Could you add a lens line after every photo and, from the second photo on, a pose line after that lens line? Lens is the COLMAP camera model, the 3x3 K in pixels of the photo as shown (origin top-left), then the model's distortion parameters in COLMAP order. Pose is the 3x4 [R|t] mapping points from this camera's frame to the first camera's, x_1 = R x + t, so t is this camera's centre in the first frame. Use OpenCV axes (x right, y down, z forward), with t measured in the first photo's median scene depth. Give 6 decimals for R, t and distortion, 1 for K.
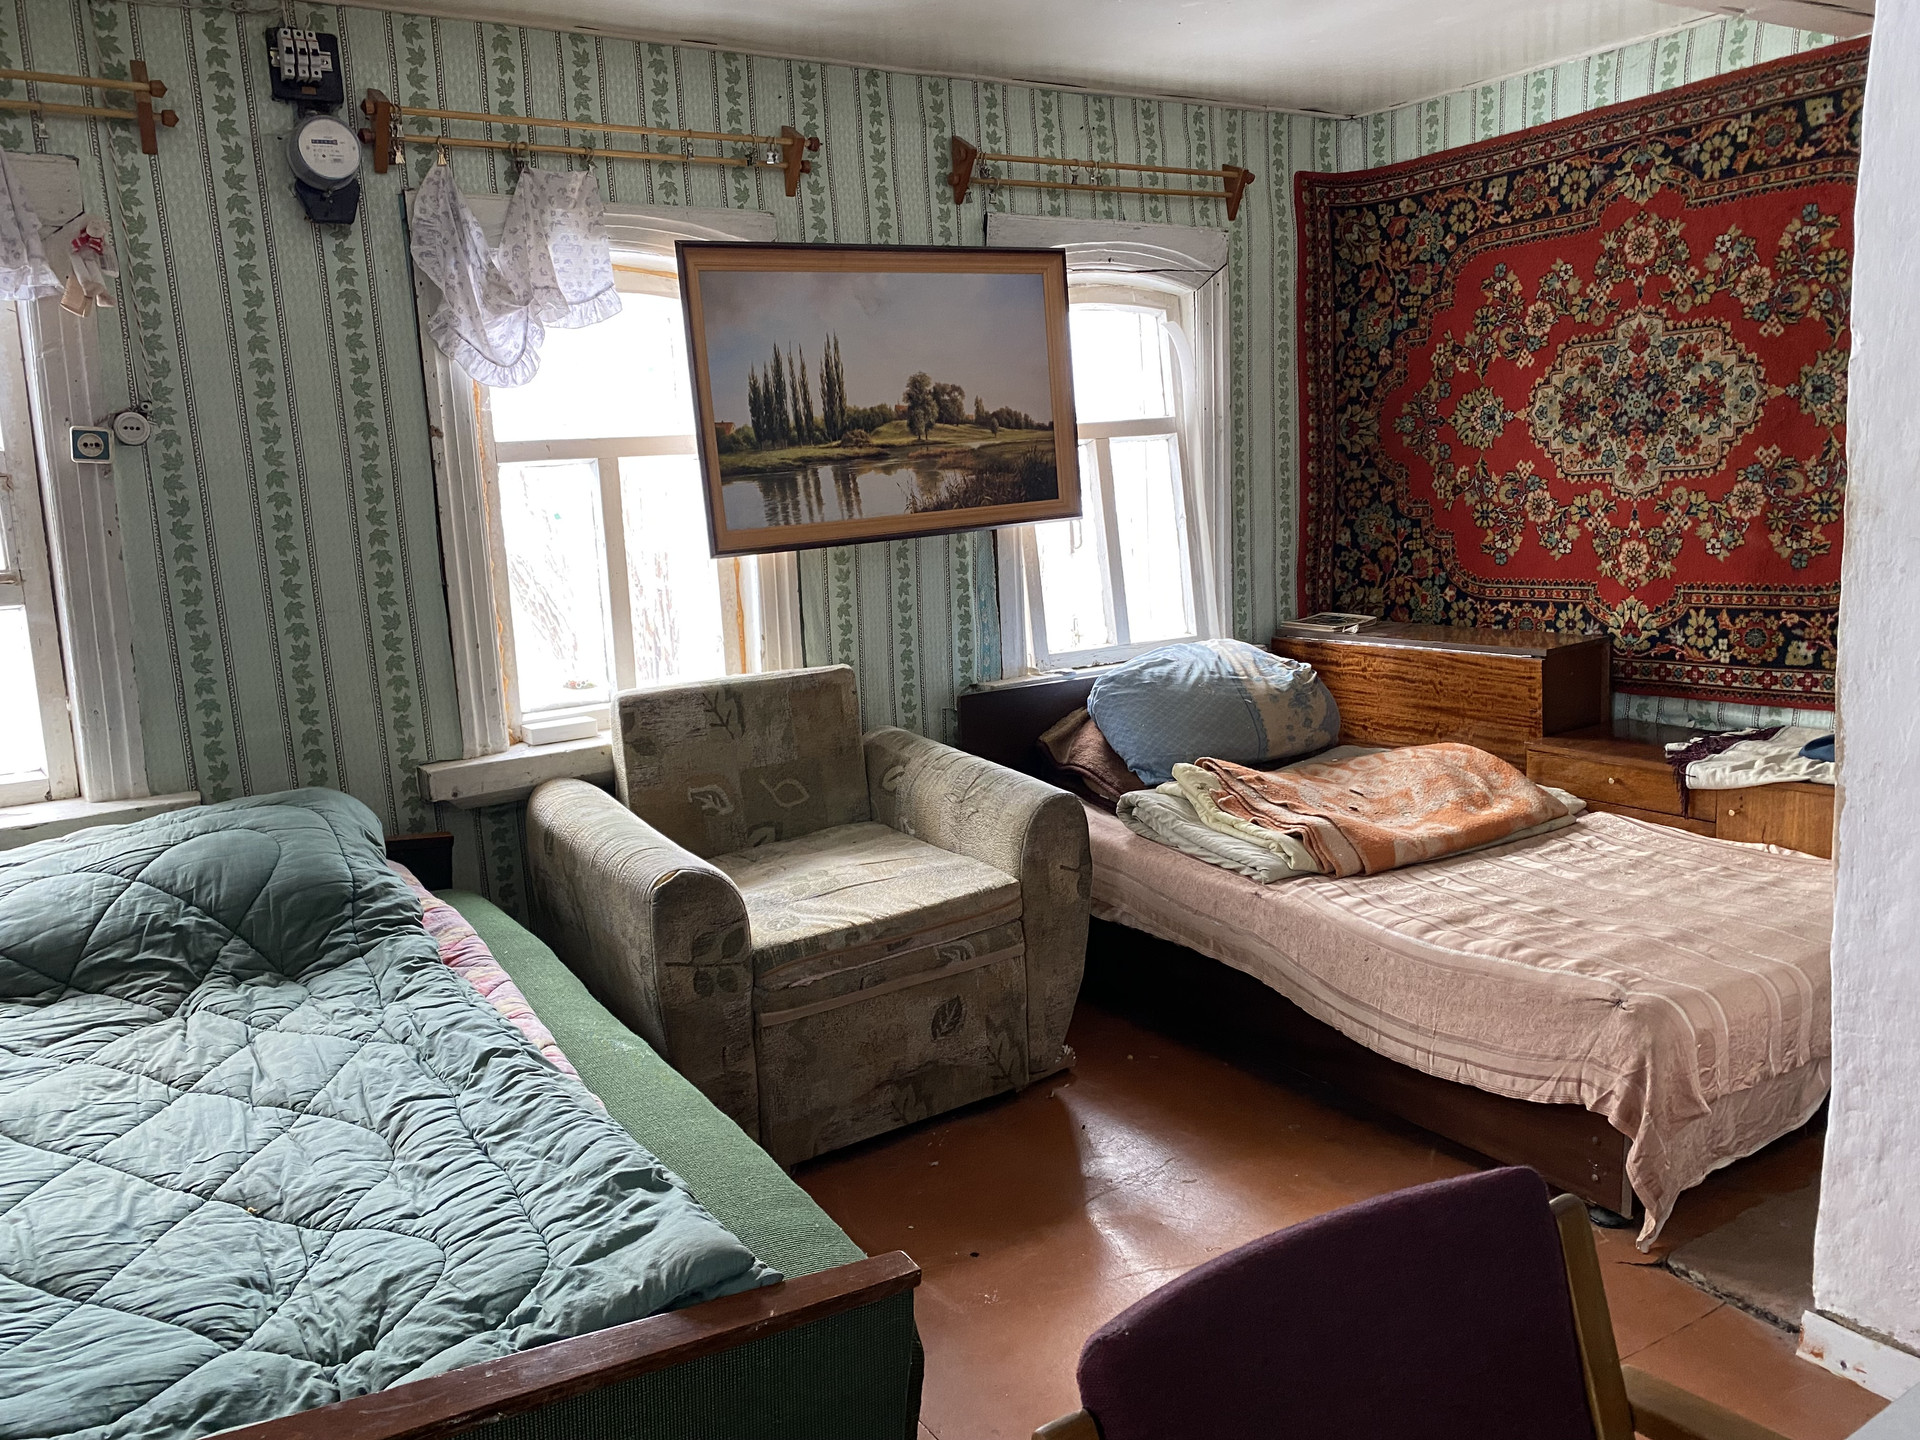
lens RADIAL K [[1457.6, 0, 954.2], [0, 1457.6, 720.8], [0, 0, 1]] dist [0.016851, -0.017067]
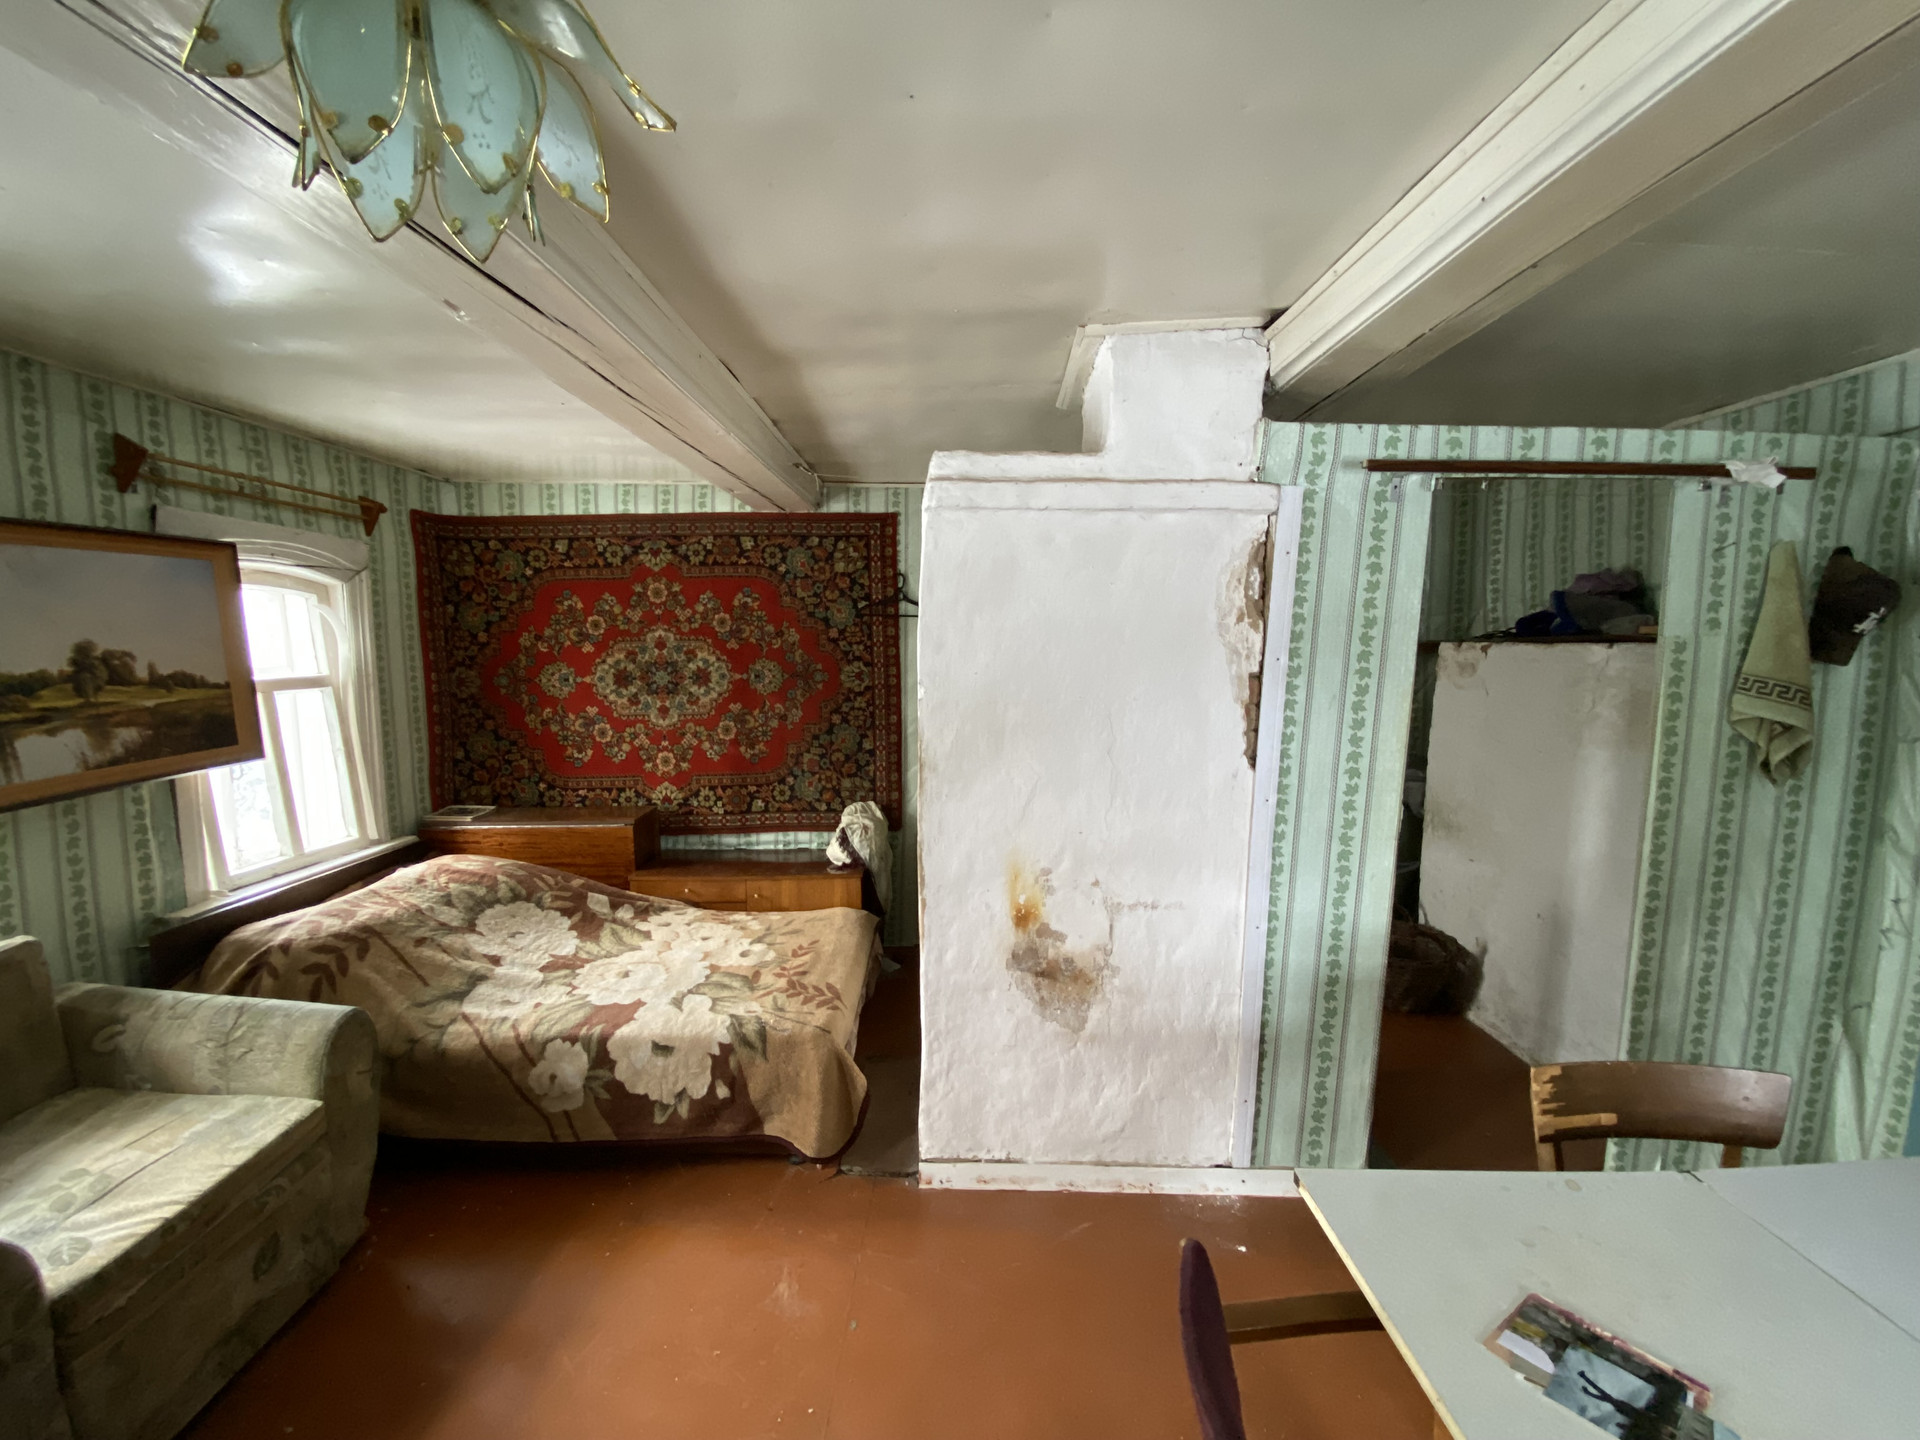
lens RADIAL K [[769.1, 0, 973.8], [0, 769.1, 719.4], [0, 0, 1]] dist [-0.016864, -0.007148]
pose [[0.521007, -0.032778, 0.852923, -0.150768], [0.121569, 0.991925, -0.036140, -0.085700], [-0.844851, 0.122518, 0.520784, 0.186491]]
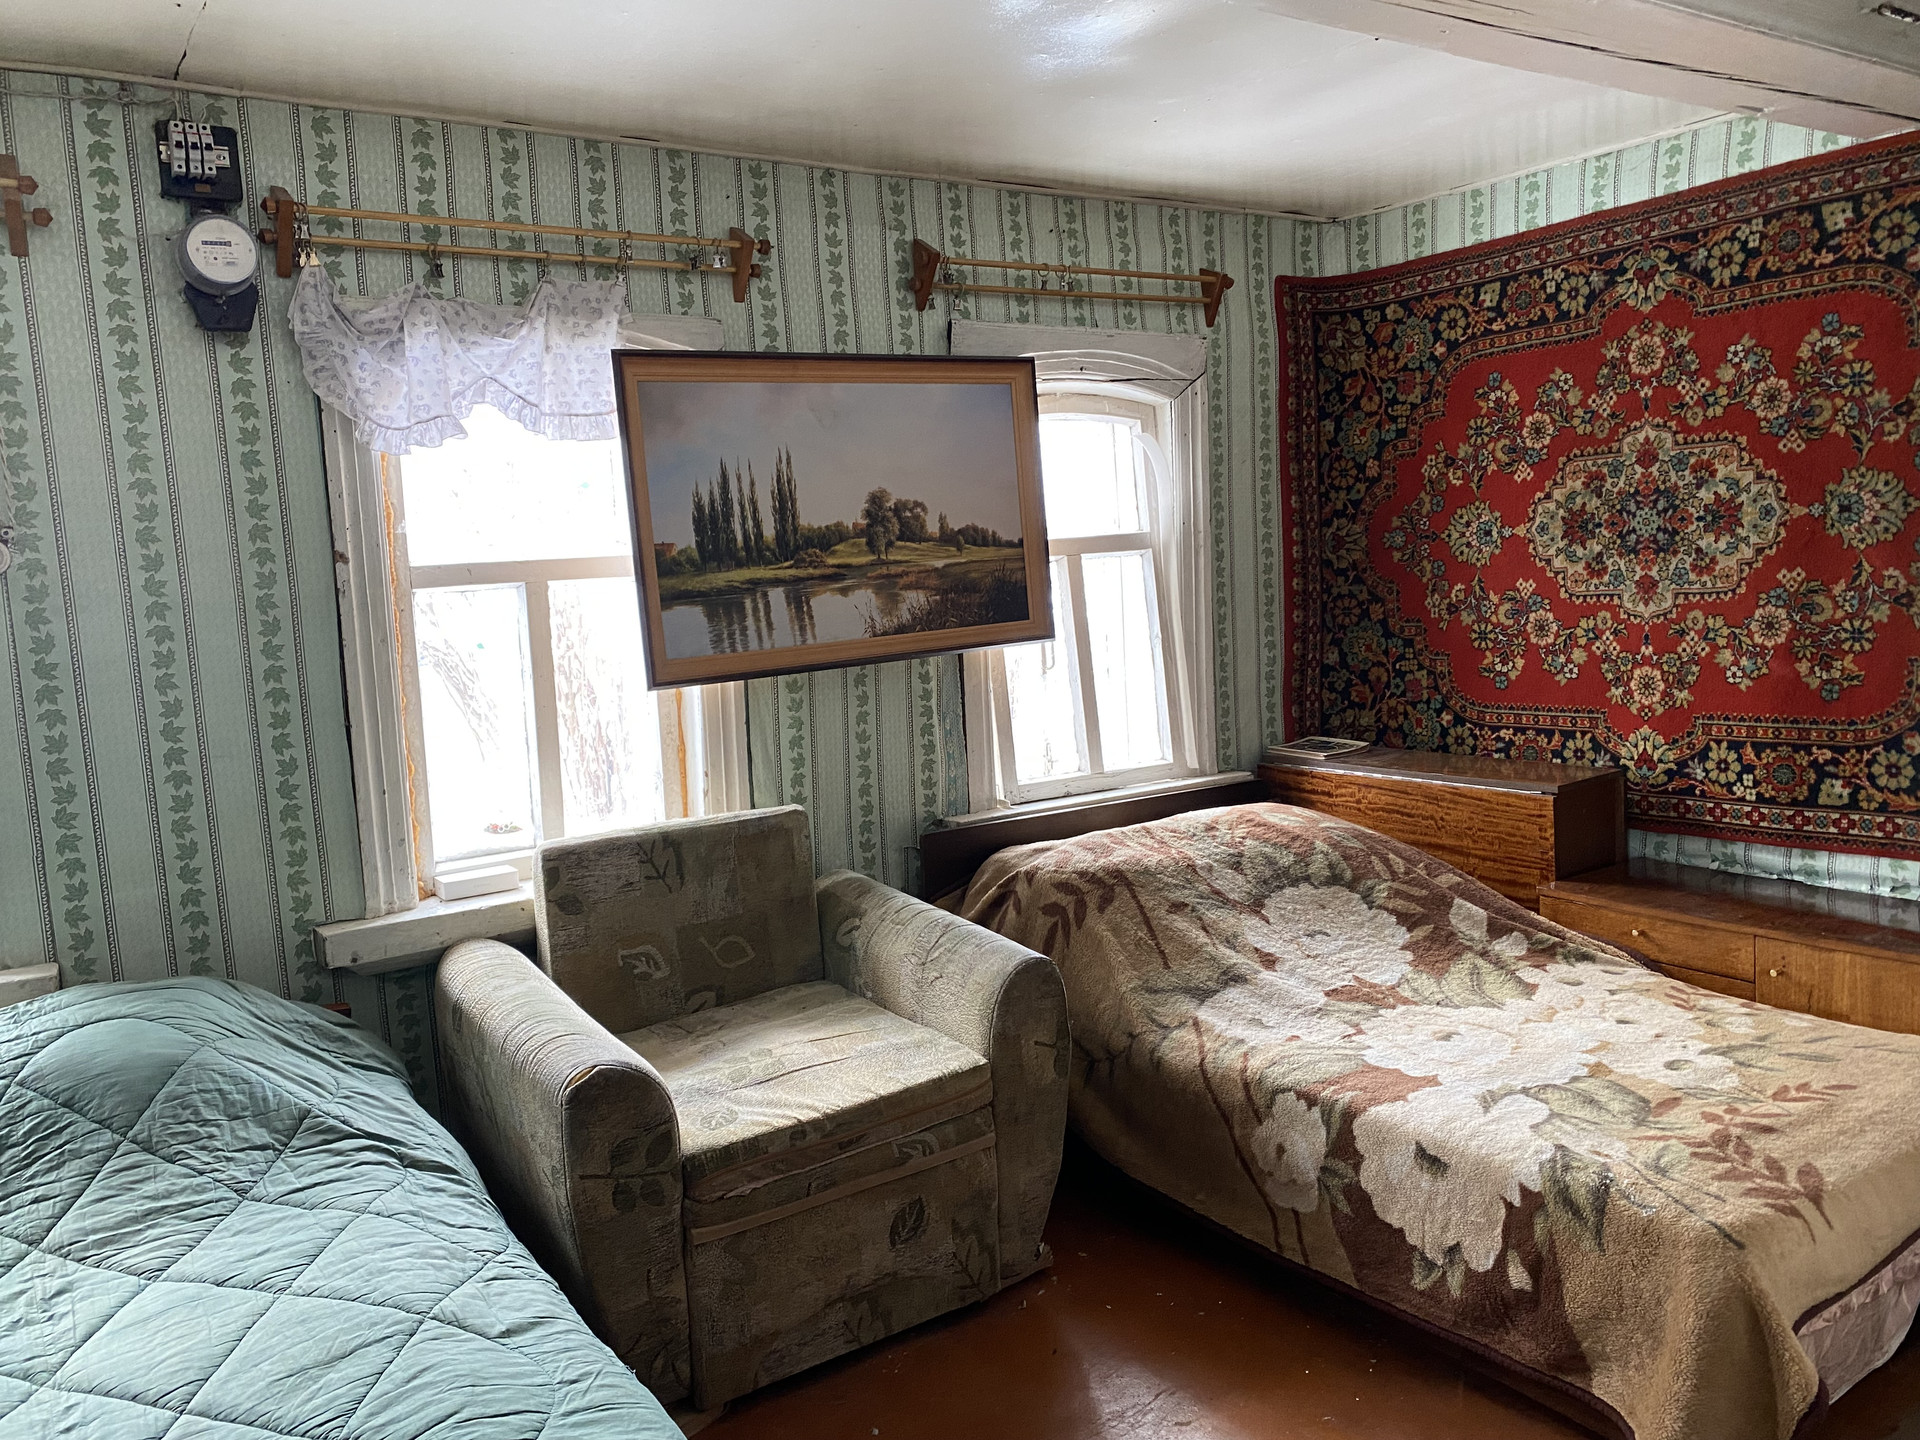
lens RADIAL K [[1457.6, 0, 947.1], [0, 1457.6, 726.3], [0, 0, 1]] dist [0.016851, -0.017067]
pose [[0.999873, -0.001661, 0.015828, 0.004781], [0.002557, 0.998387, -0.056726, -0.035040], [-0.015709, 0.056759, 0.998264, 0.083192]]
